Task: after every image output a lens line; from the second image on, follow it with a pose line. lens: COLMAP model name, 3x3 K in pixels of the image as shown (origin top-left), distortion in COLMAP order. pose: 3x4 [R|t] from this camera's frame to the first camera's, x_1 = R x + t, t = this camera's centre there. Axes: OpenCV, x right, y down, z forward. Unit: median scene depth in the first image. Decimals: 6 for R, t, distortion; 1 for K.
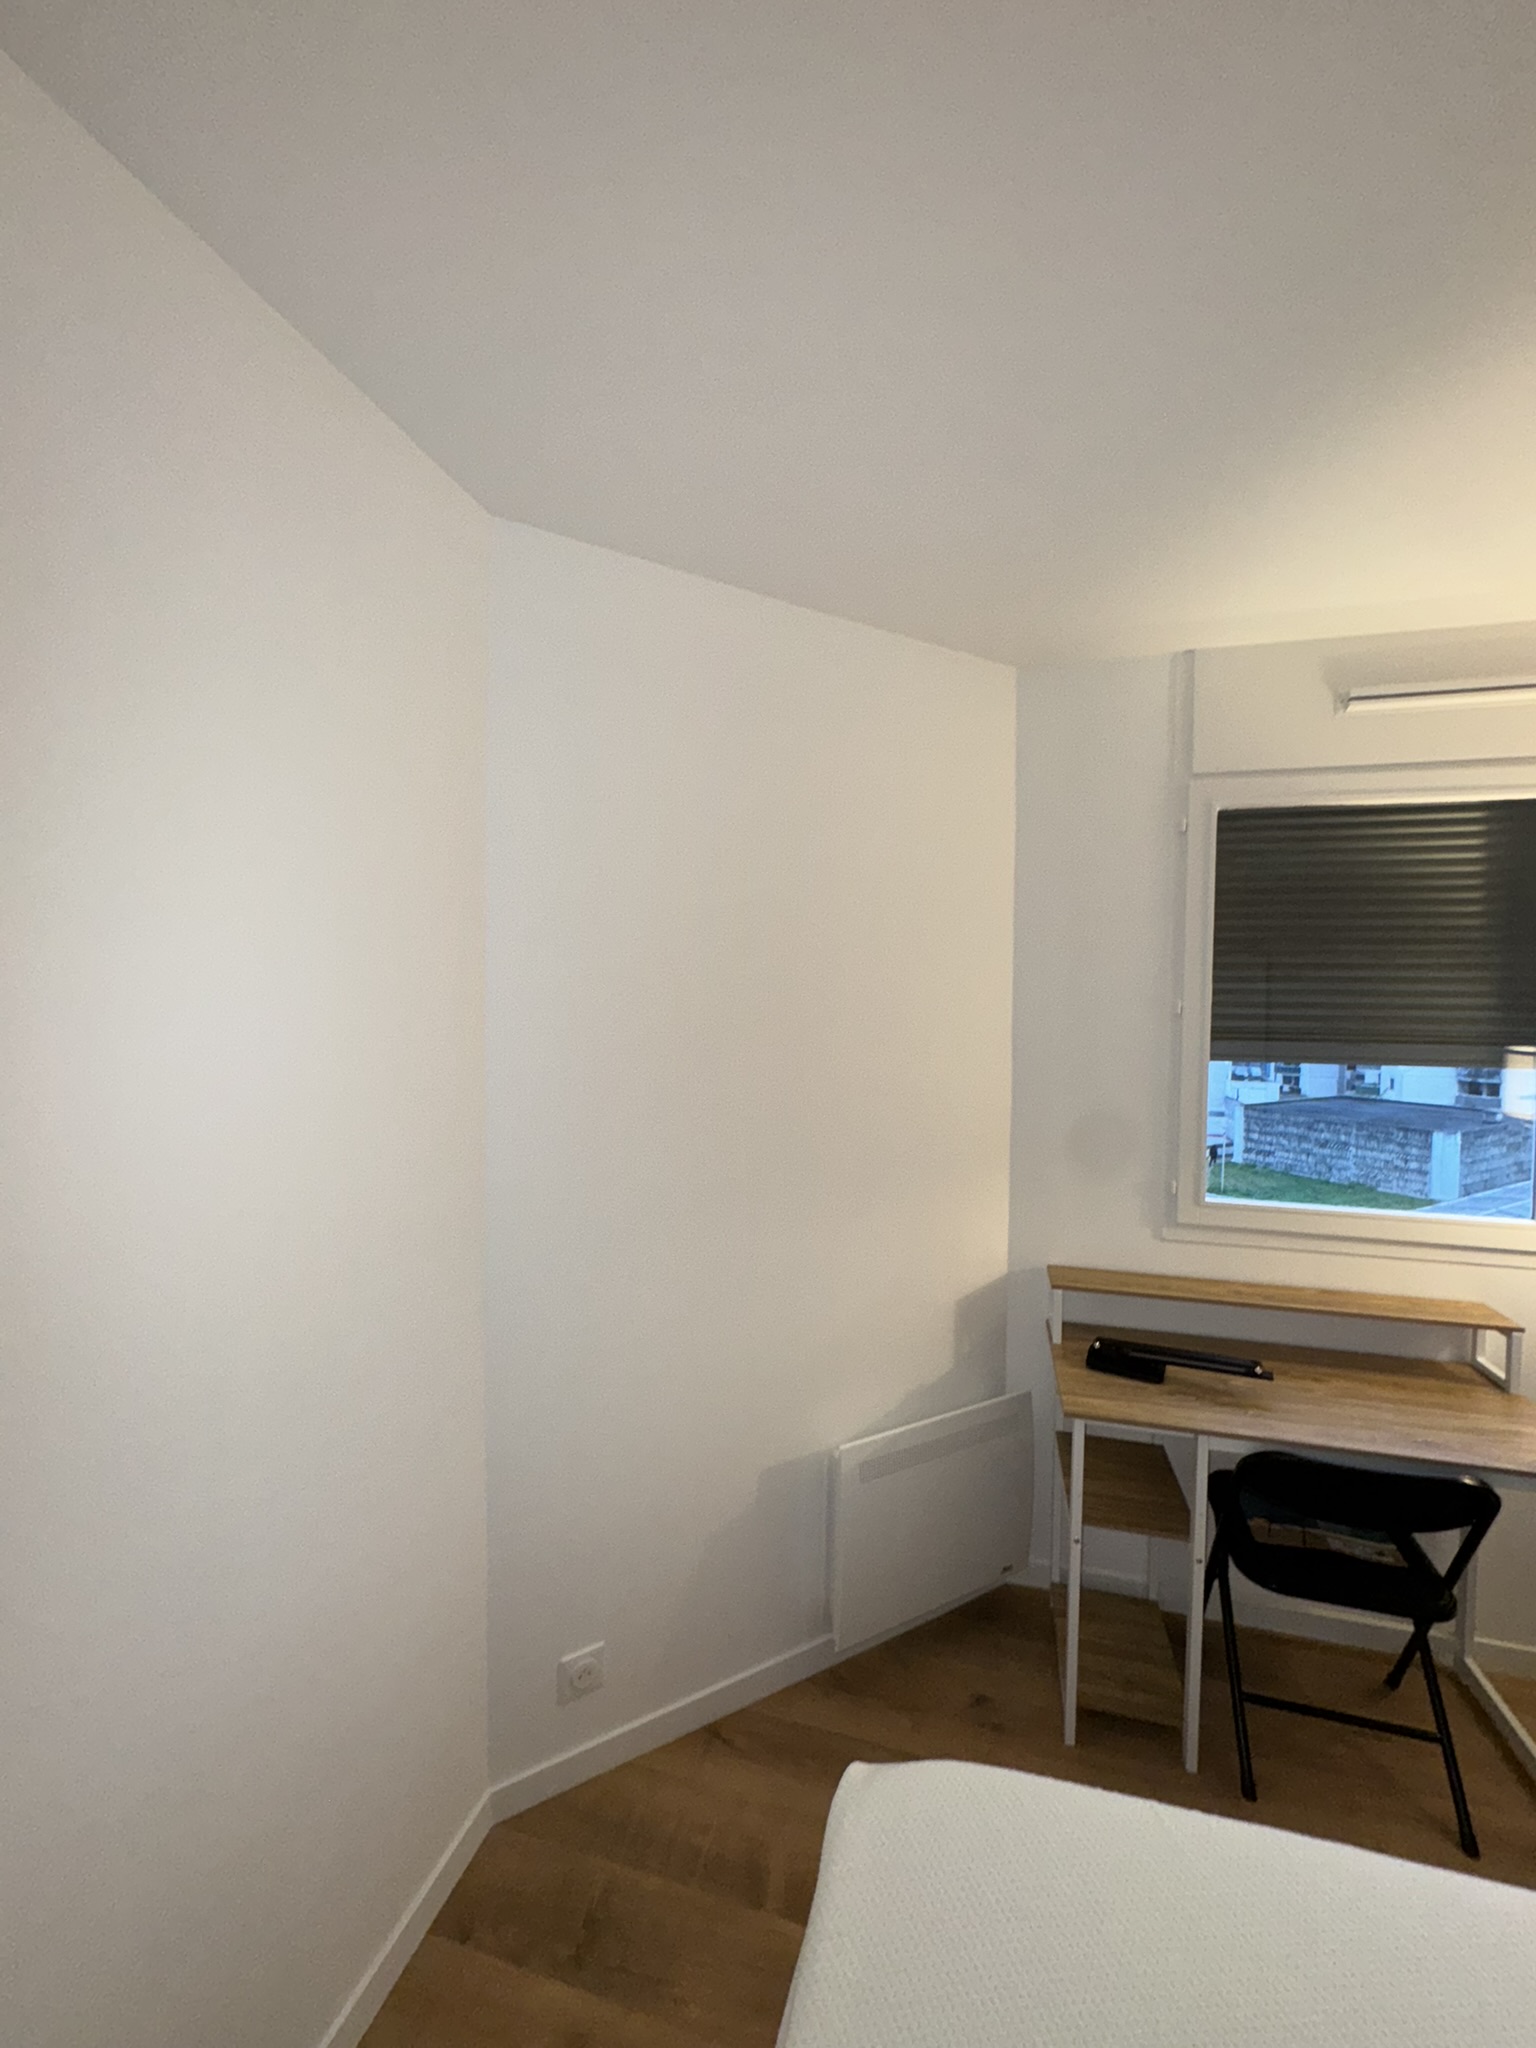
lens RADIAL K [[818.1, 0, 768.0], [0, 818.1, 1022.5], [0, 0, 1]] dist [-0.001603, 0.000558]
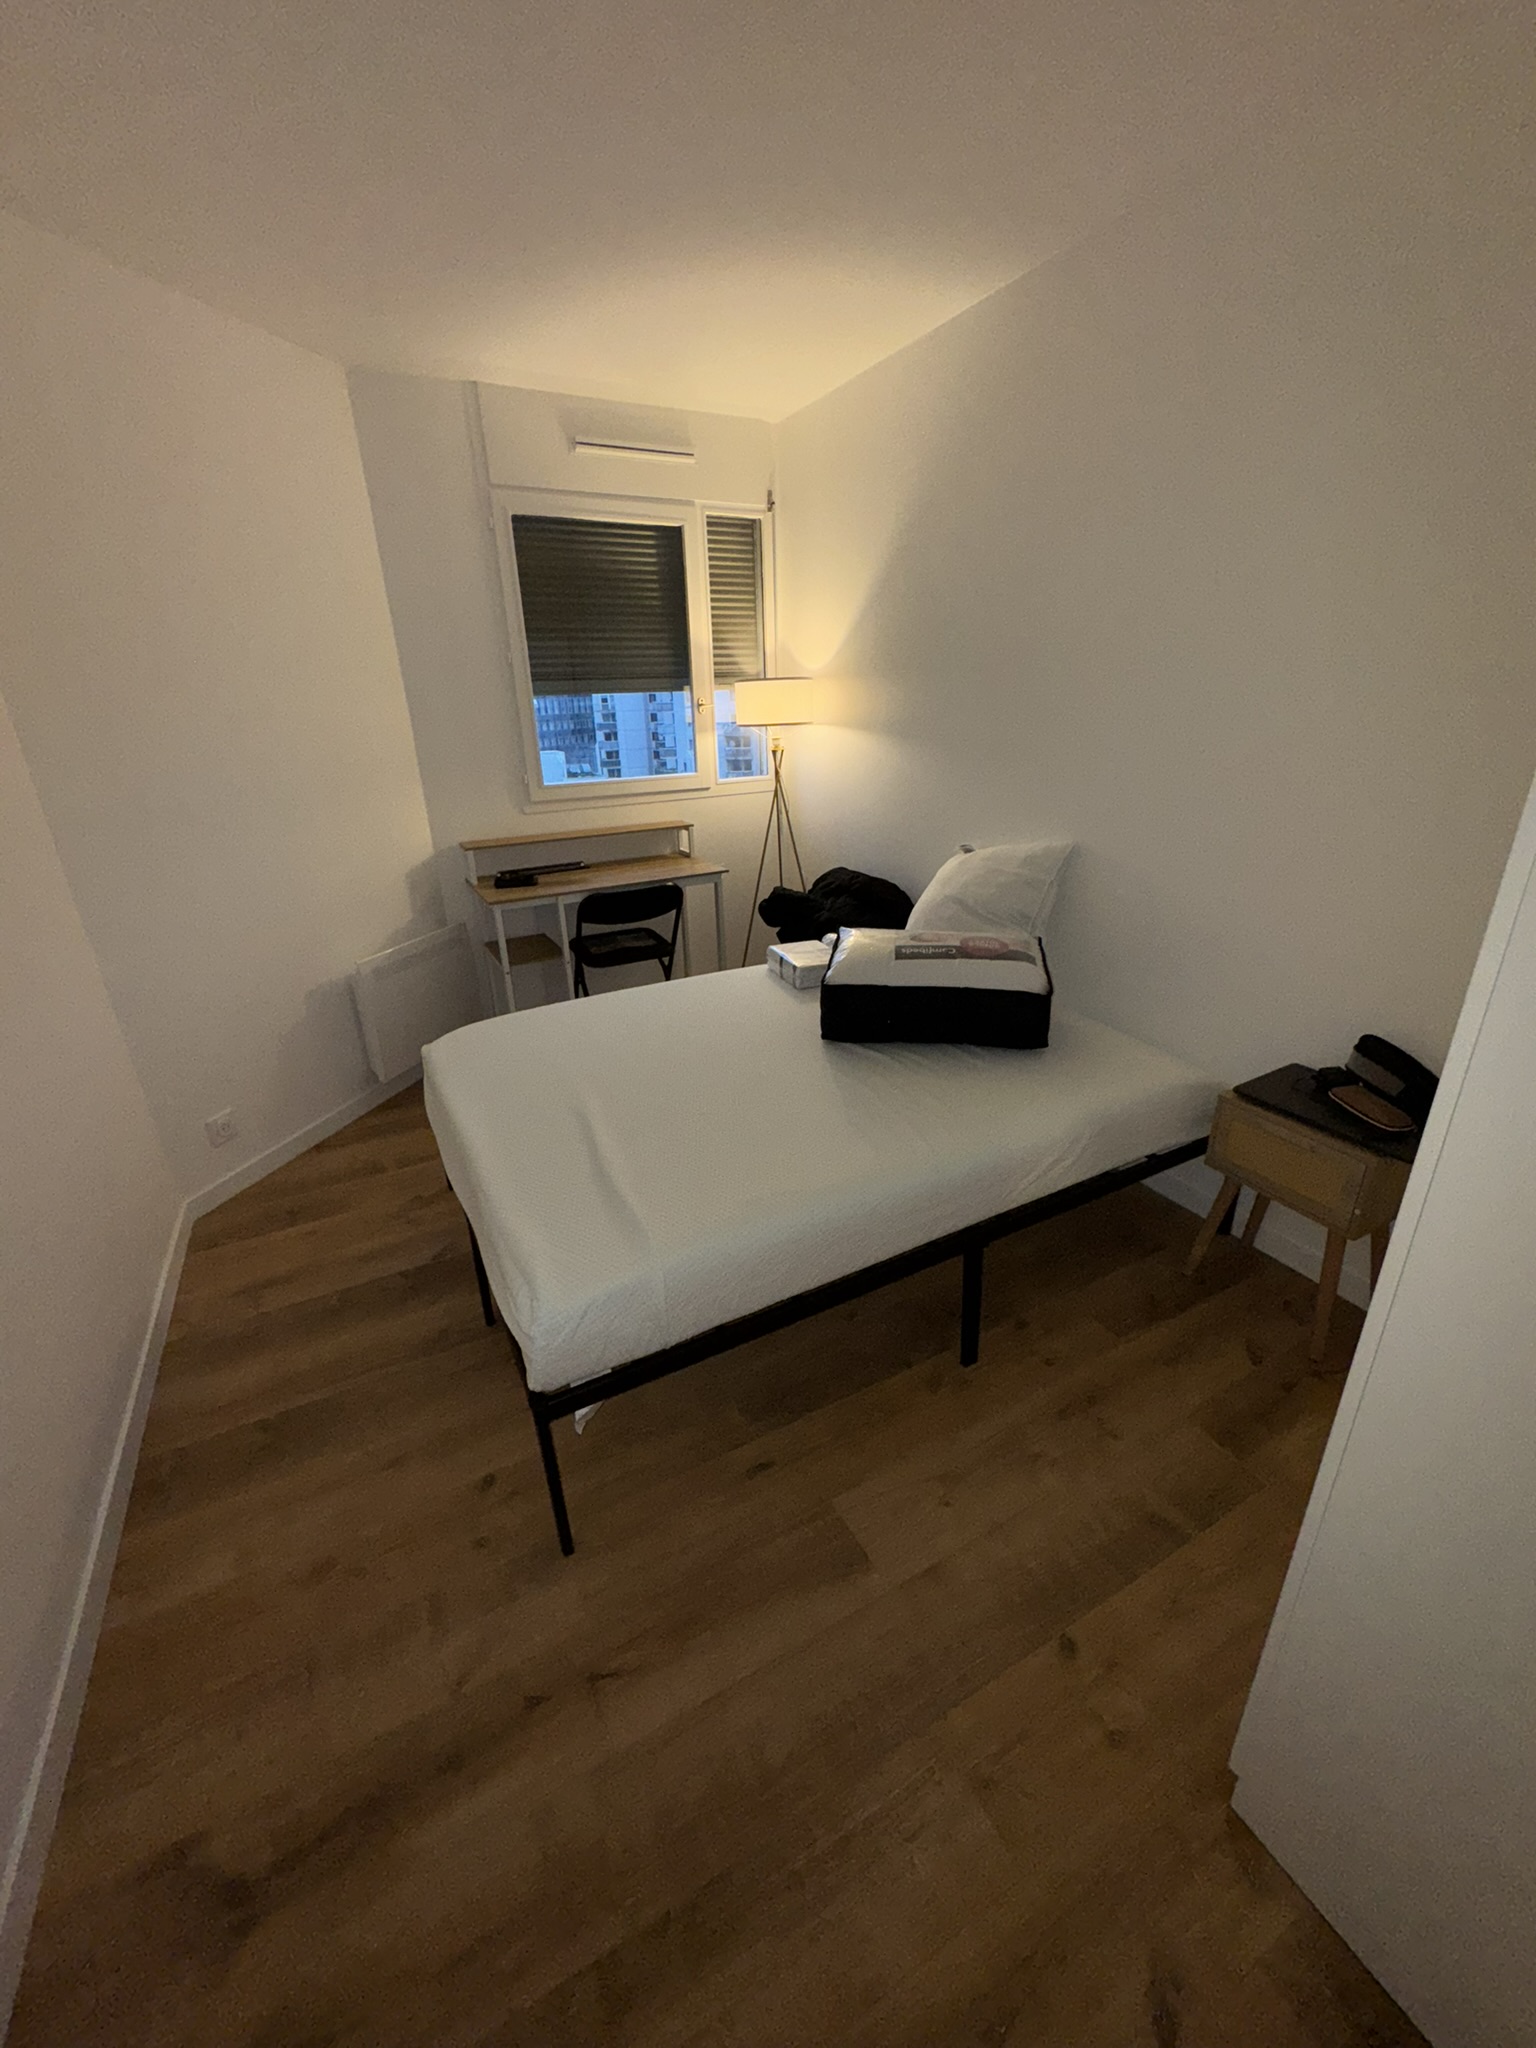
lens RADIAL K [[818.1, 0, 773.2], [0, 818.1, 1022.4], [0, 0, 1]] dist [-0.001603, 0.000558]
pose [[0.725334, -0.285924, 0.626209, -0.331378], [0.056742, 0.931400, 0.359548, 0.104770], [-0.686054, -0.225260, 0.691800, -0.624268]]
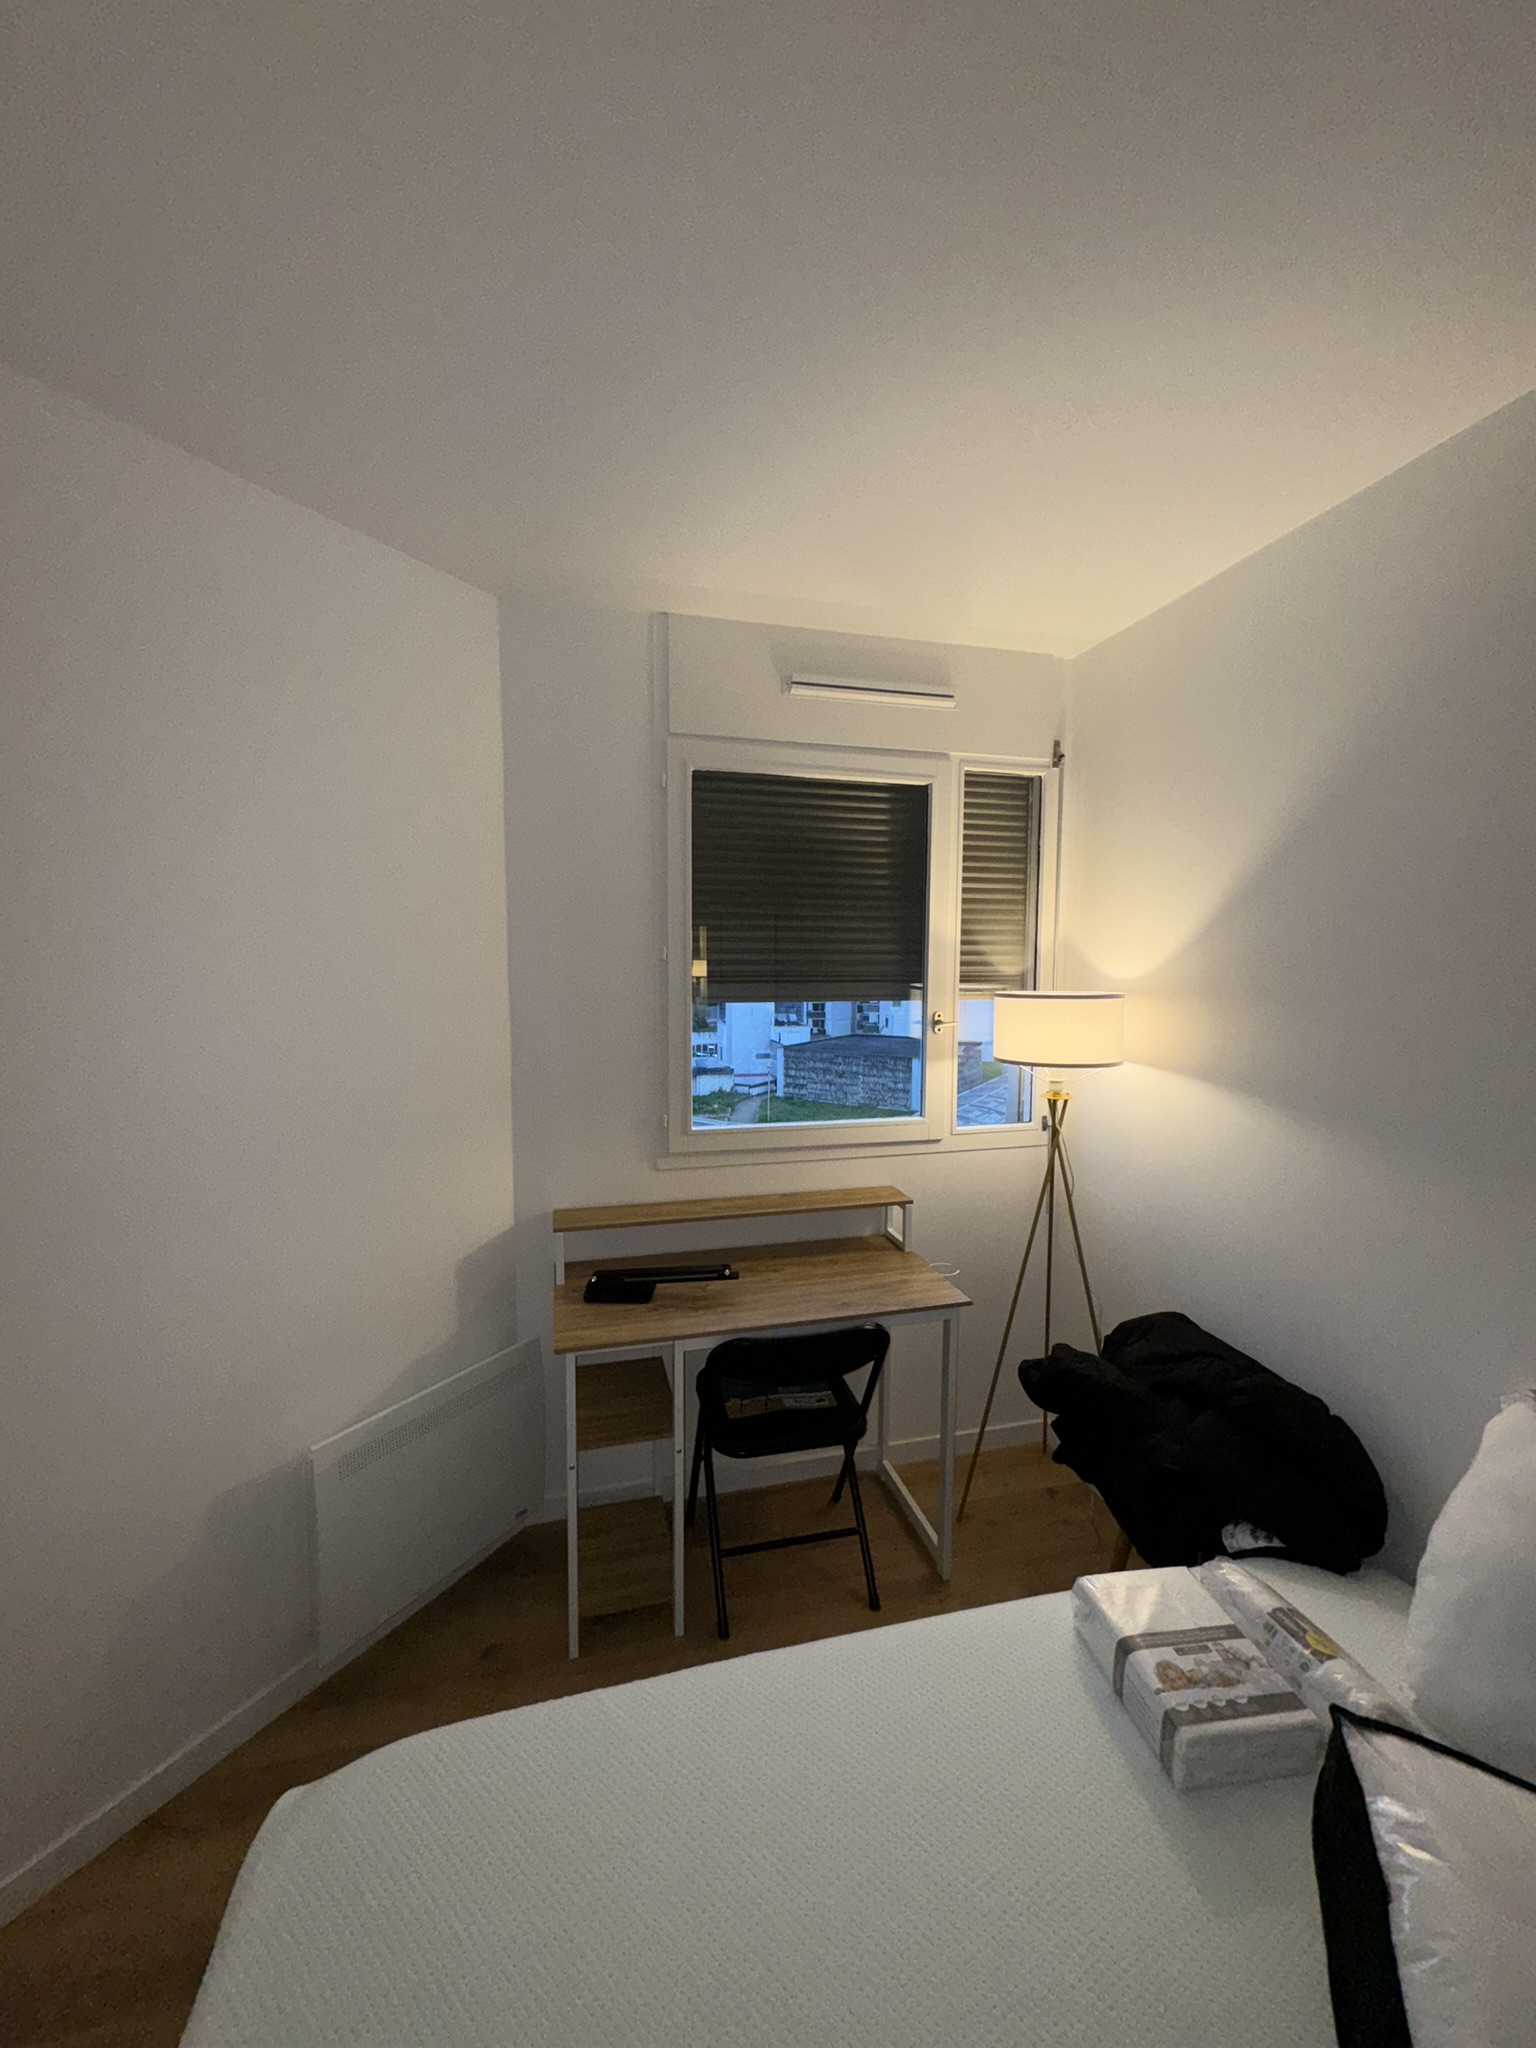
lens RADIAL K [[818.1, 0, 774.8], [0, 818.1, 1022.1], [0, 0, 1]] dist [-0.001603, 0.000558]
pose [[0.870423, -0.045784, 0.490172, 0.107574], [0.020655, 0.998186, 0.056557, 0.014754], [-0.491872, -0.039104, 0.869789, -0.005693]]
